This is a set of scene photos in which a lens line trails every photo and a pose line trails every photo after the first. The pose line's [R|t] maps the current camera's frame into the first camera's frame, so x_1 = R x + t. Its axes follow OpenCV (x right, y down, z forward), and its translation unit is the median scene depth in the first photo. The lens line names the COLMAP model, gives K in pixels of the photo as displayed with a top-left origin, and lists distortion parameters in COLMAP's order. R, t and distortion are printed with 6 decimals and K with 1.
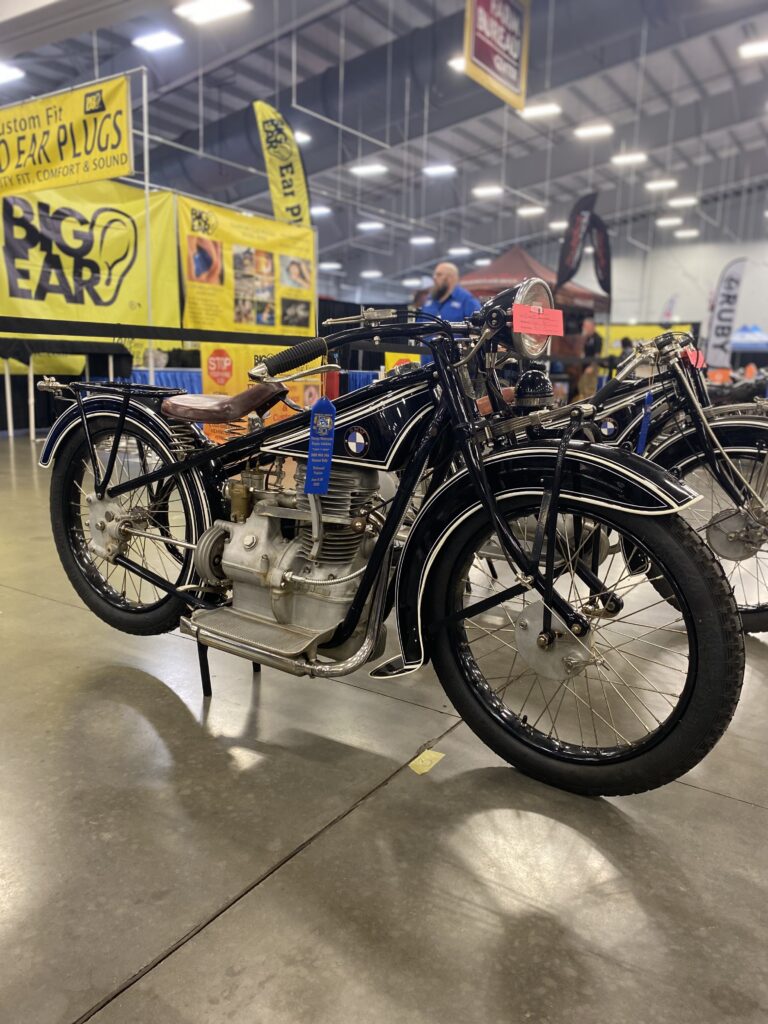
lens RADIAL K [[791.7, 0, 379.6], [0, 791.7, 509.1], [0, 0, 1]] dist [0.028502, -0.011930]
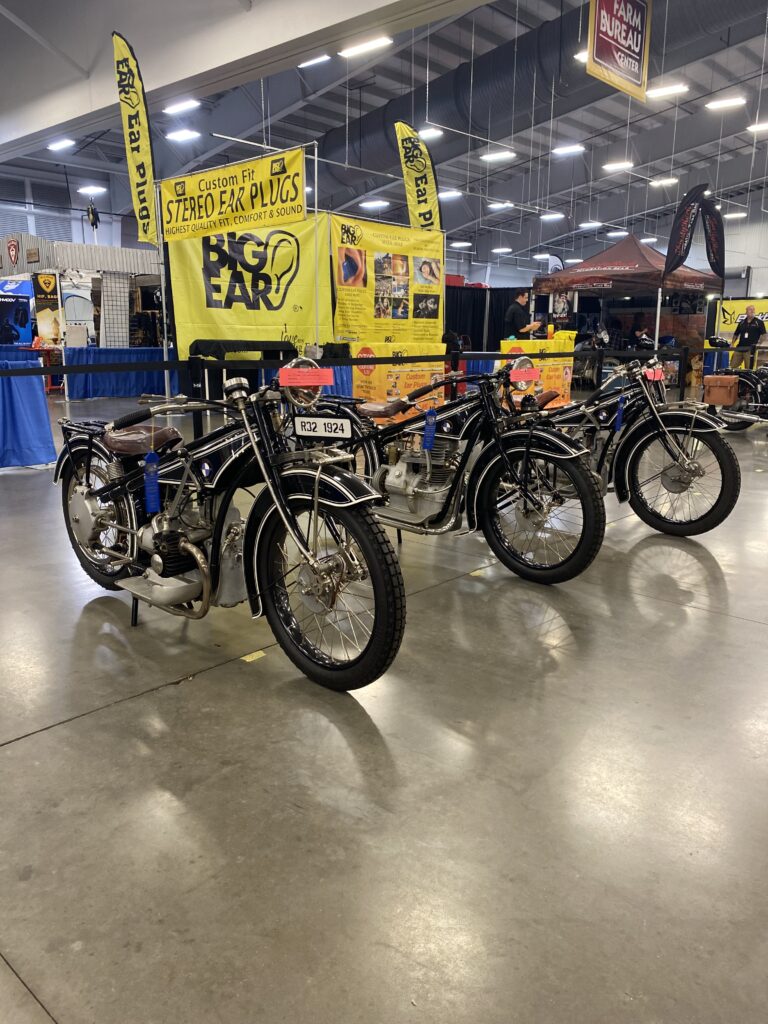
lens RADIAL K [[784.8, 0, 384.0], [0, 784.8, 512.0], [0, 0, 1]] dist [0.032253, -0.026646]
pose [[0.987417, 0.016163, -0.157310, 0.022541], [-0.009942, 0.999140, 0.040254, 0.010086], [0.157825, -0.038184, 0.986729, -0.185455]]
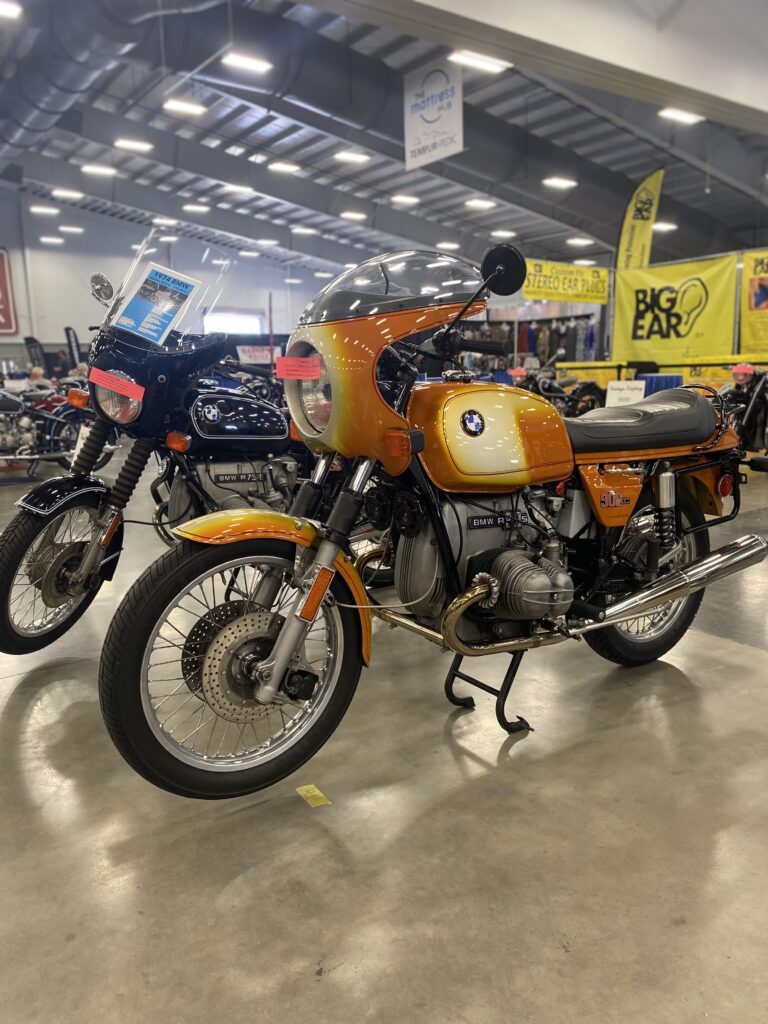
lens RADIAL K [[784.8, 0, 384.0], [0, 784.8, 512.0], [0, 0, 1]] dist [0.032253, -0.026646]
pose [[-0.377067, 0.136062, -0.916137, 1.311570], [-0.169750, 0.962243, 0.212776, -0.131910], [0.910497, 0.235745, -0.339733, 0.960621]]
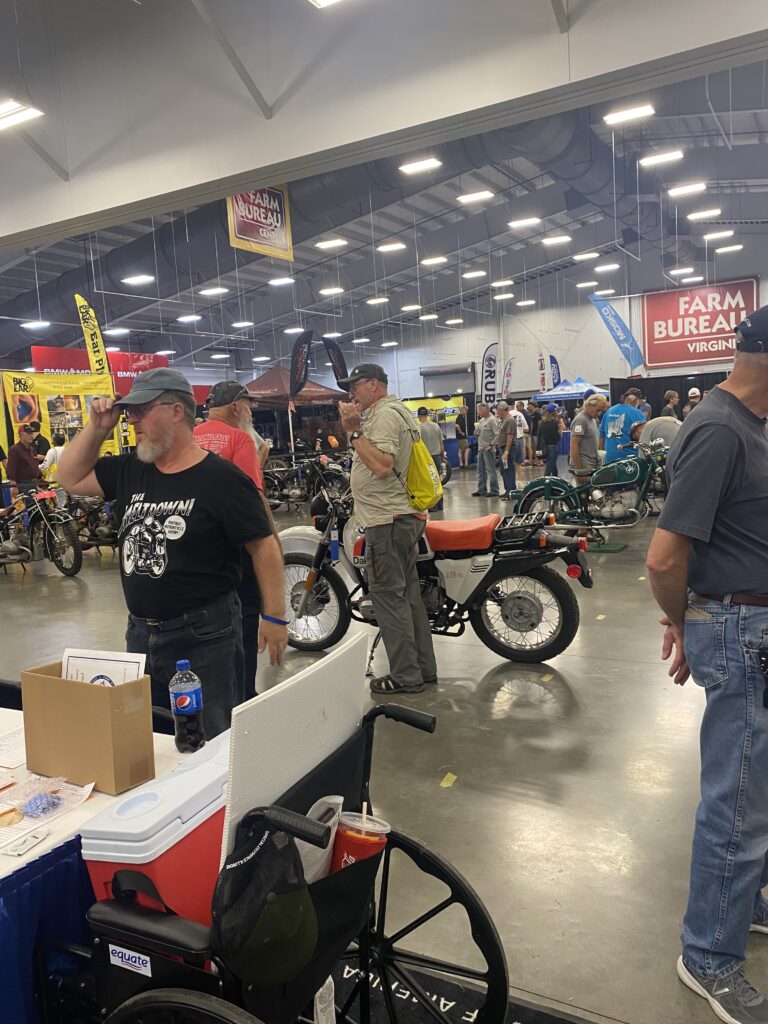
lens RADIAL K [[791.7, 0, 379.6], [0, 791.7, 509.1], [0, 0, 1]] dist [0.028502, -0.011930]
pose [[0.994310, -0.093220, 0.051558, 0.372210], [0.096614, 0.993009, -0.067809, 0.056617], [-0.044877, 0.072404, 0.996365, -0.574686]]
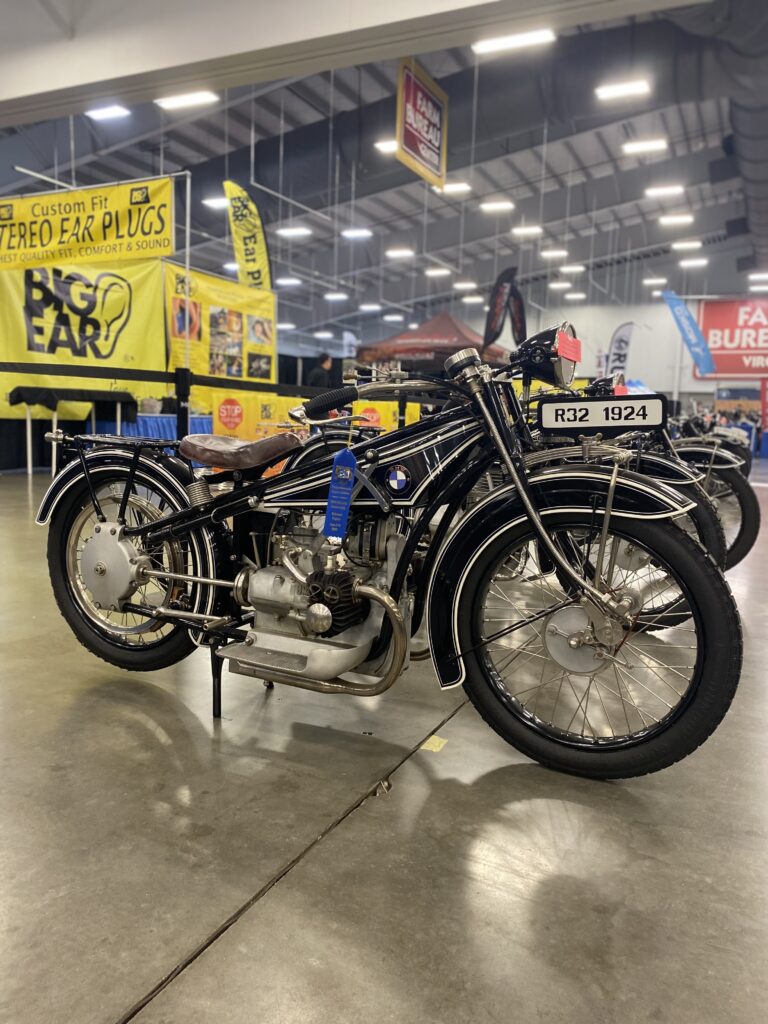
lens RADIAL K [[795.4, 0, 386.1], [0, 795.4, 503.0], [0, 0, 1]] dist [0.035250, -0.029312]
pose [[0.990952, -0.007608, 0.134000, -0.093753], [0.016667, 0.997640, -0.066615, 0.023873], [-0.133177, 0.068246, 0.988740, -0.128270]]
